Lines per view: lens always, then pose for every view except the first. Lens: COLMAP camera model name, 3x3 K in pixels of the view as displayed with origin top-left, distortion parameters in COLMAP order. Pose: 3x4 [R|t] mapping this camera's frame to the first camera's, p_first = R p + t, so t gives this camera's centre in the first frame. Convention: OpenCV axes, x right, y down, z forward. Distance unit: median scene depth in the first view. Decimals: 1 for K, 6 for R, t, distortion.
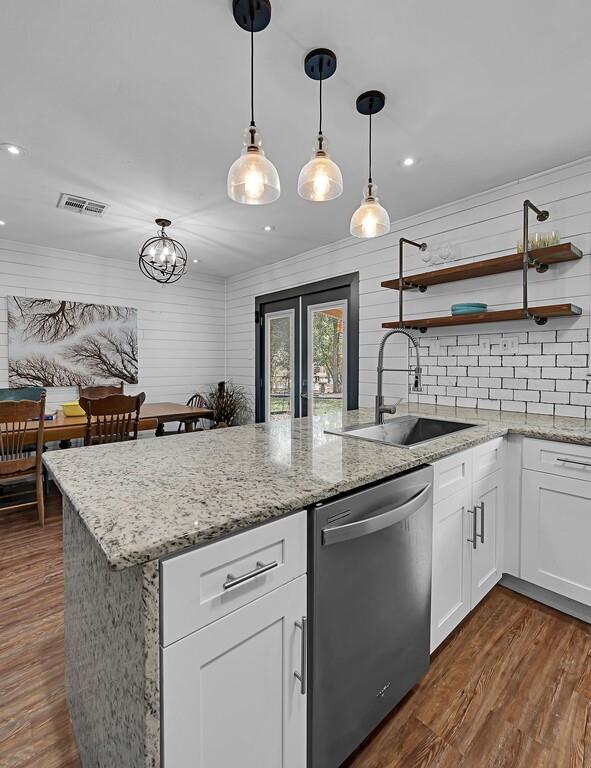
lens RADIAL K [[359.2, 0, 280.6], [0, 359.2, 370.8], [0, 0, 1]] dist [-0.011941, 0.000760]
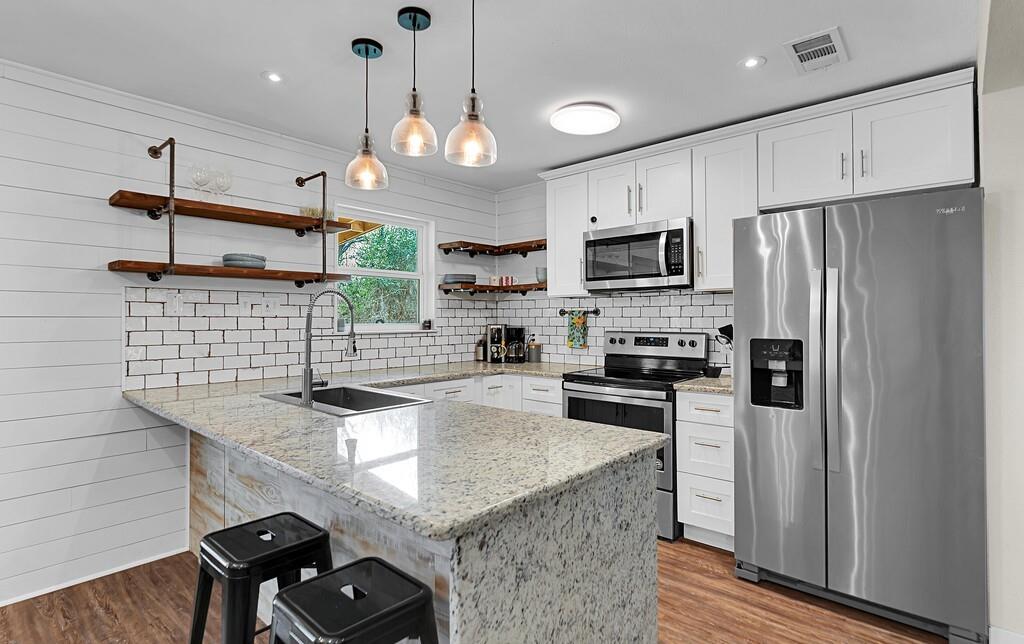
lens RADIAL K [[498.4, 0, 544.5], [0, 498.4, 313.5], [0, 0, 1]] dist [0.001348, 0.000398]
pose [[-0.208027, 0.011292, 0.978058, -0.559126], [0.022897, 0.999716, -0.006672, -0.020445], [-0.977855, 0.021007, -0.208227, 0.418786]]
